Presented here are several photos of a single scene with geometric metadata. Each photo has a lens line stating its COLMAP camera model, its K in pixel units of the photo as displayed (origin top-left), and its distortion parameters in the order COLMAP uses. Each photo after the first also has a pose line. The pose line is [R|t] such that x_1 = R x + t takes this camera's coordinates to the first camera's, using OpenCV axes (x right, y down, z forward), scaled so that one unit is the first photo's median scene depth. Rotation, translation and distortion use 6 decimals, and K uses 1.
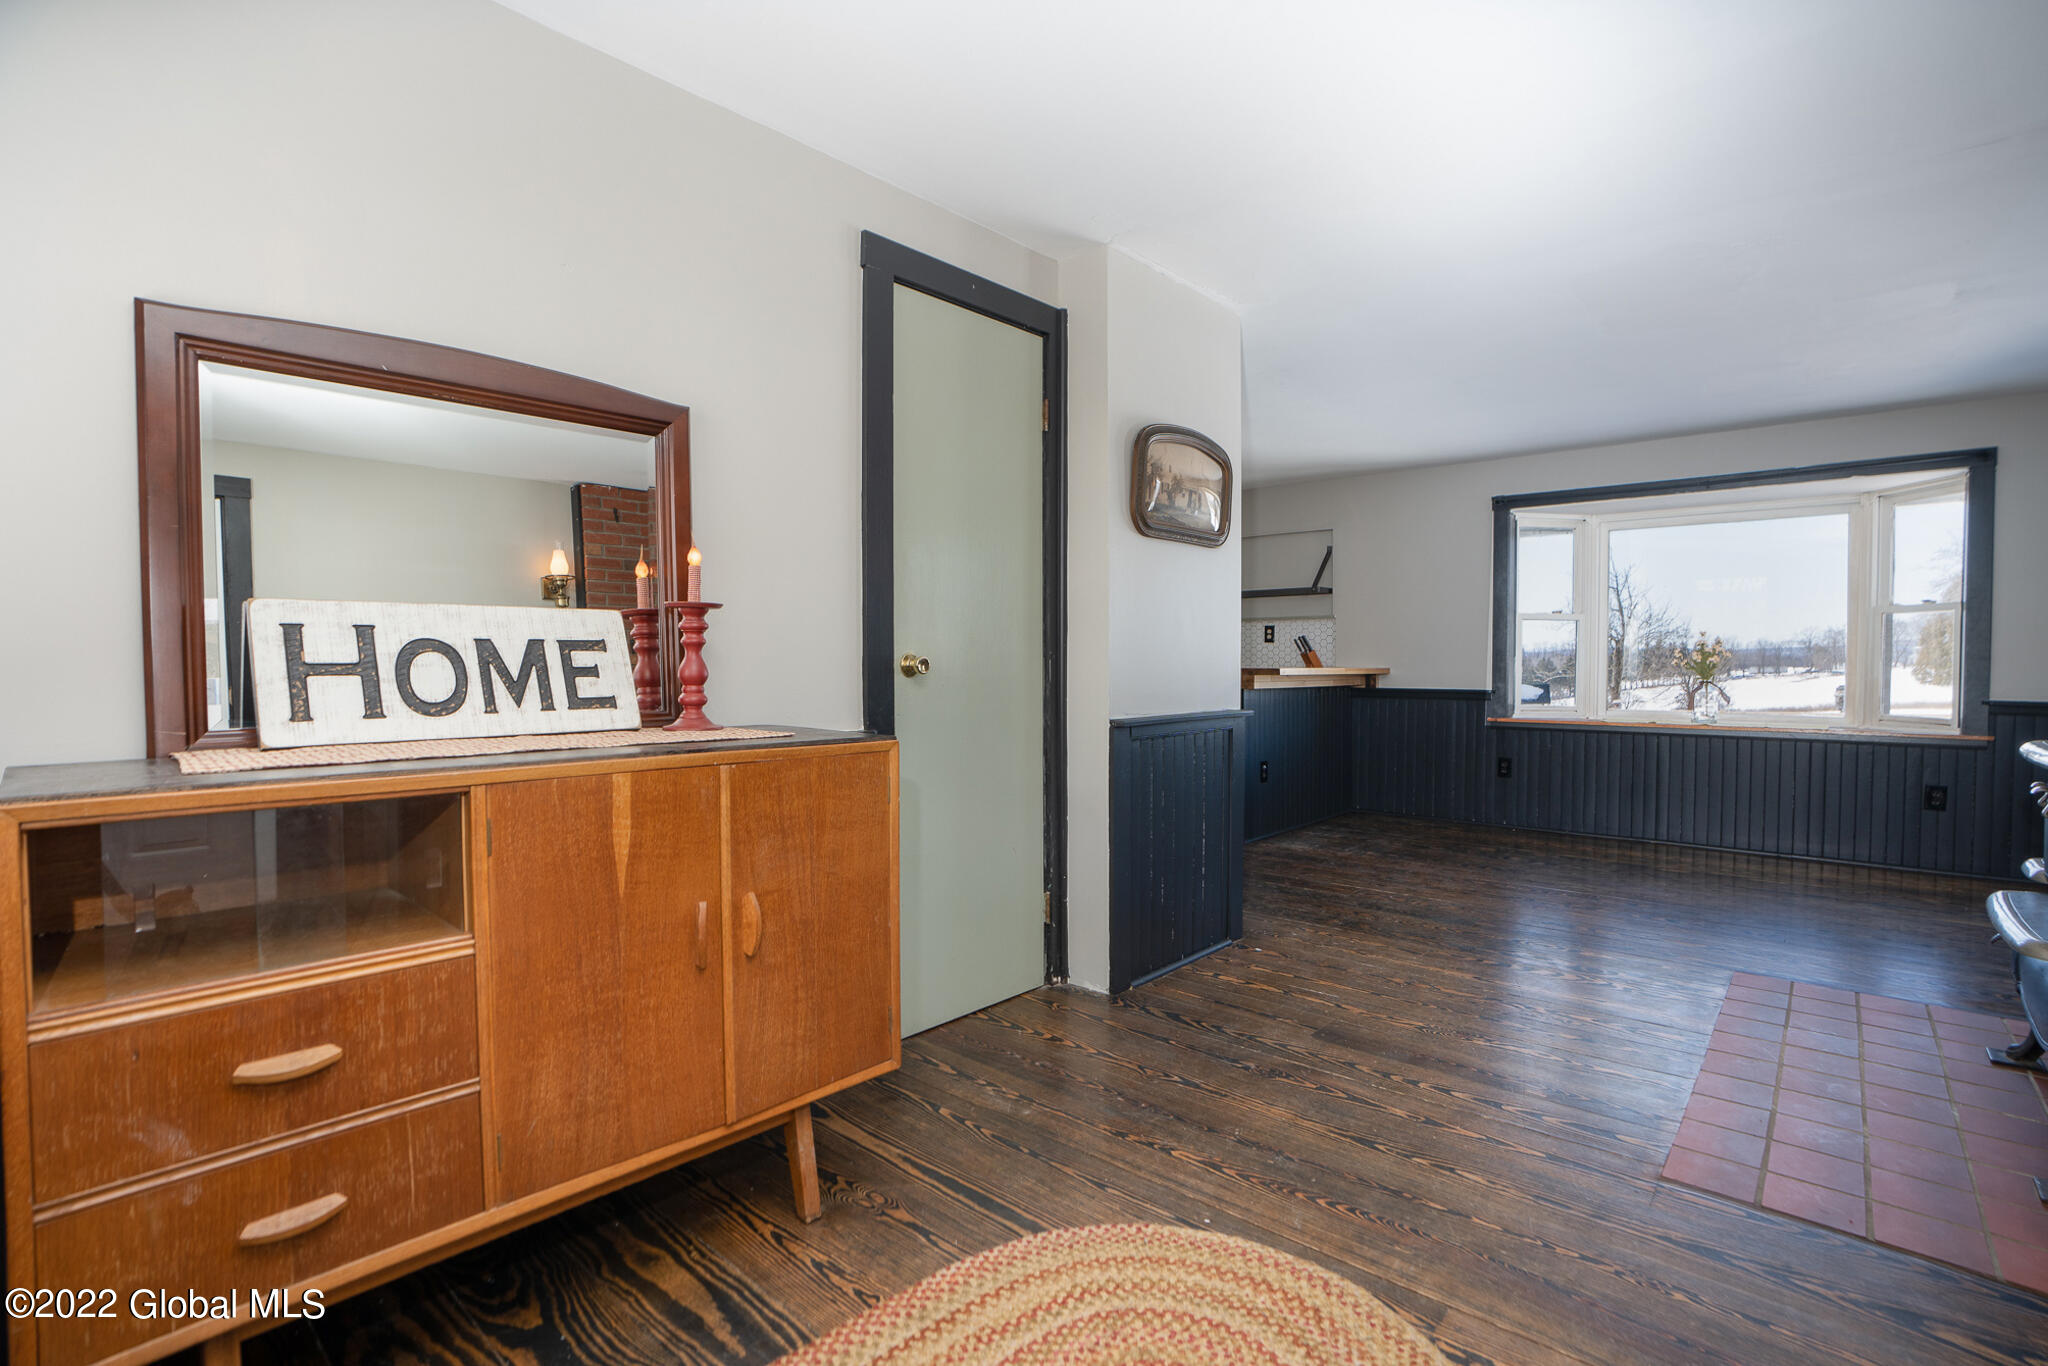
lens RADIAL K [[1001.4, 0, 1013.3], [0, 1001.4, 690.7], [0, 0, 1]] dist [-0.060925, 0.029411]
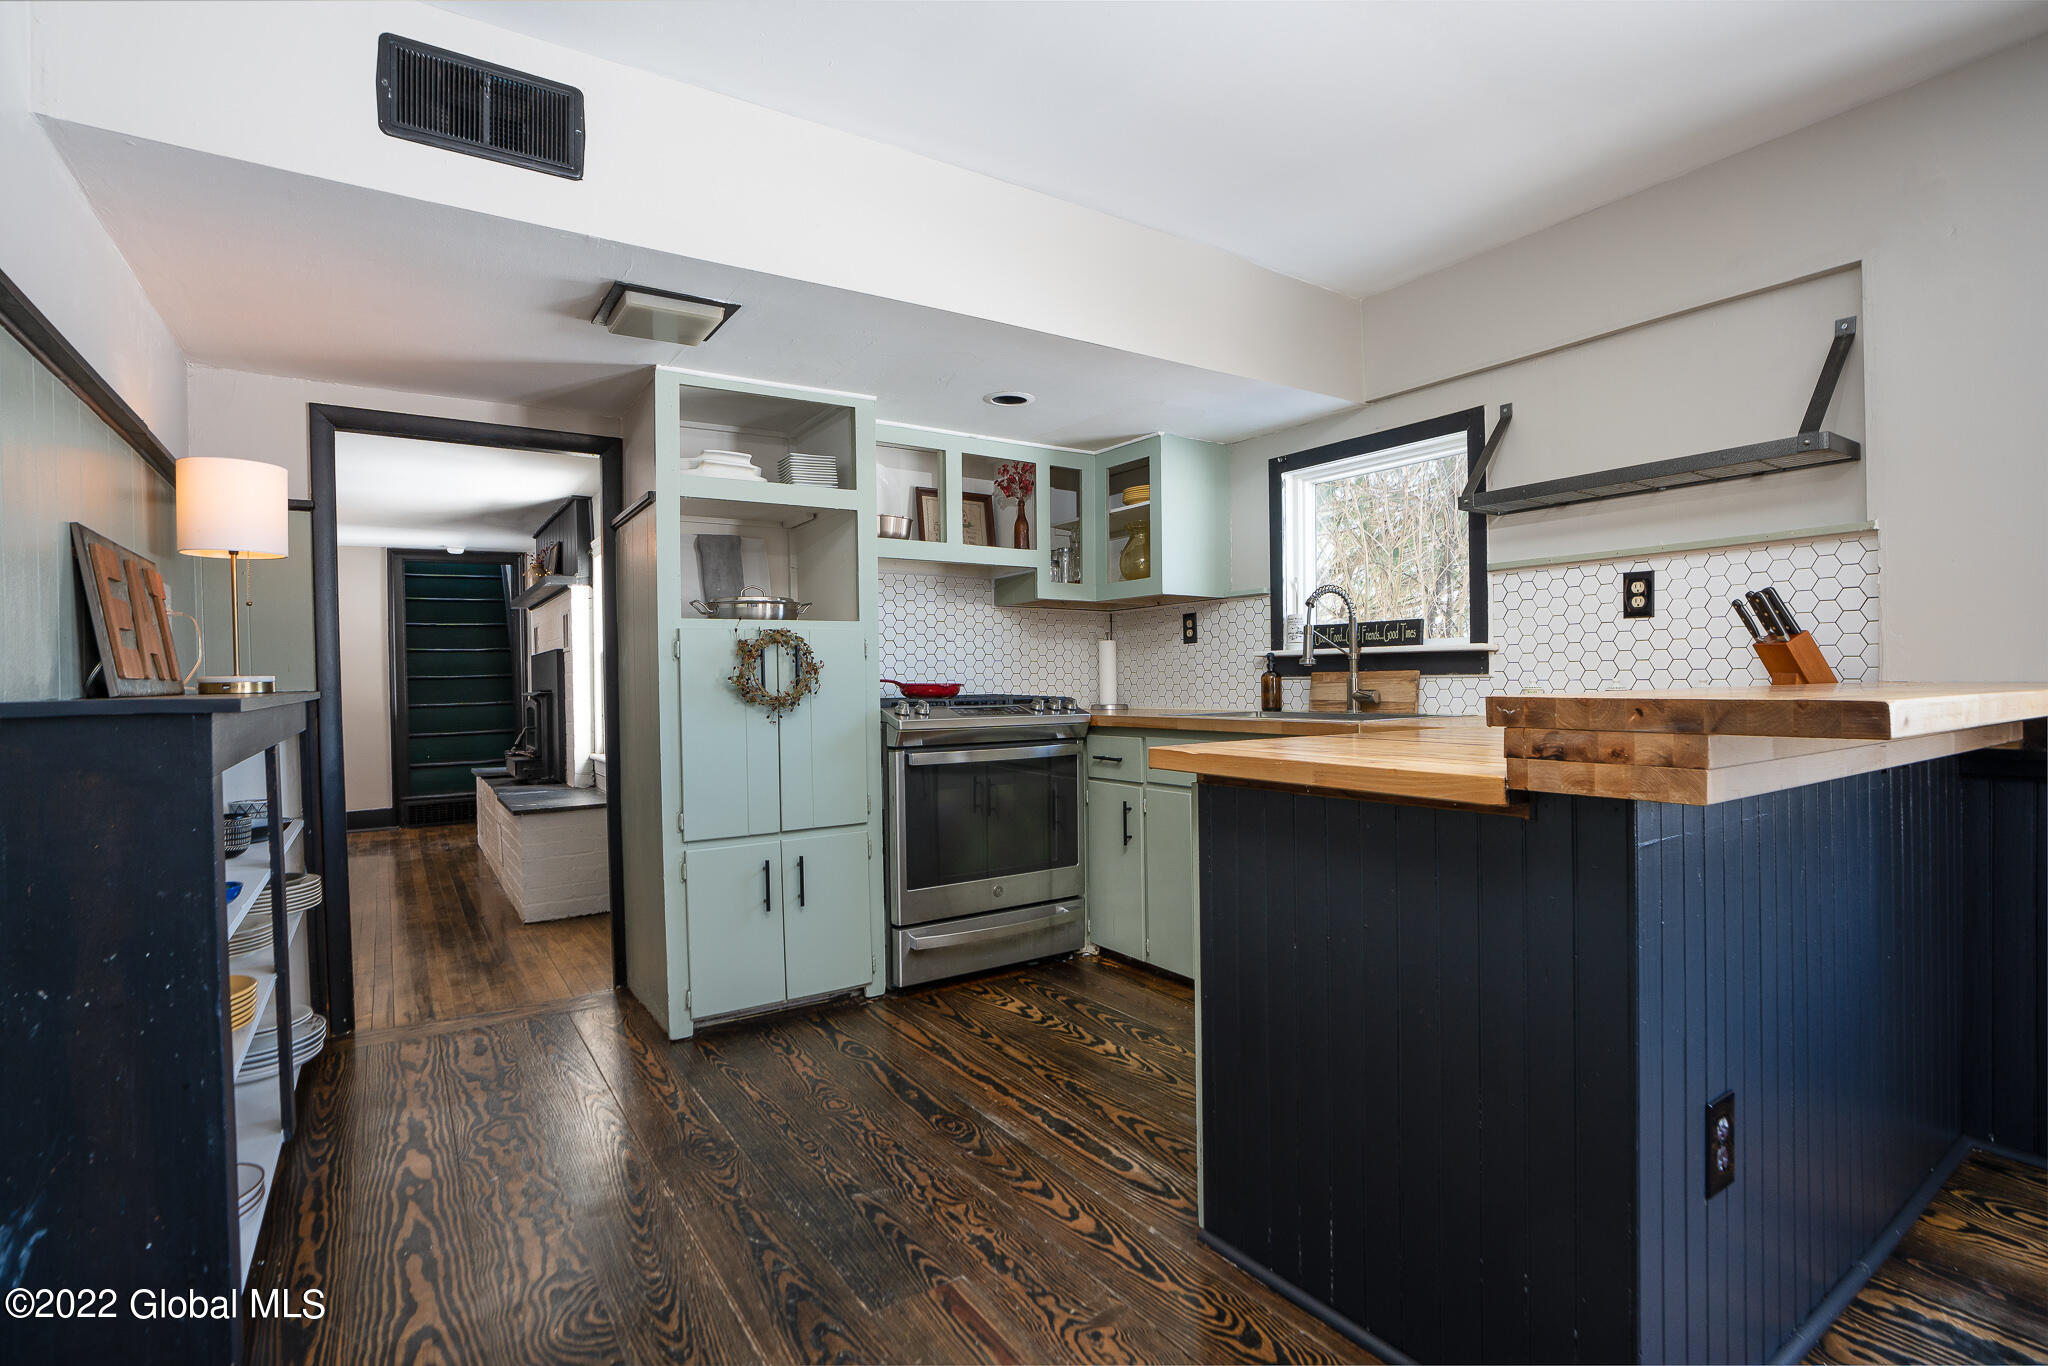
lens RADIAL K [[977.3, 0, 1024.0], [0, 977.3, 683.0], [0, 0, 1]] dist [-0.085838, 0.051589]
pose [[0.970781, -0.011805, -0.239676, 0.204399], [0.006539, 0.999720, -0.022754, -0.029616], [0.239878, 0.020522, 0.970586, 1.036816]]
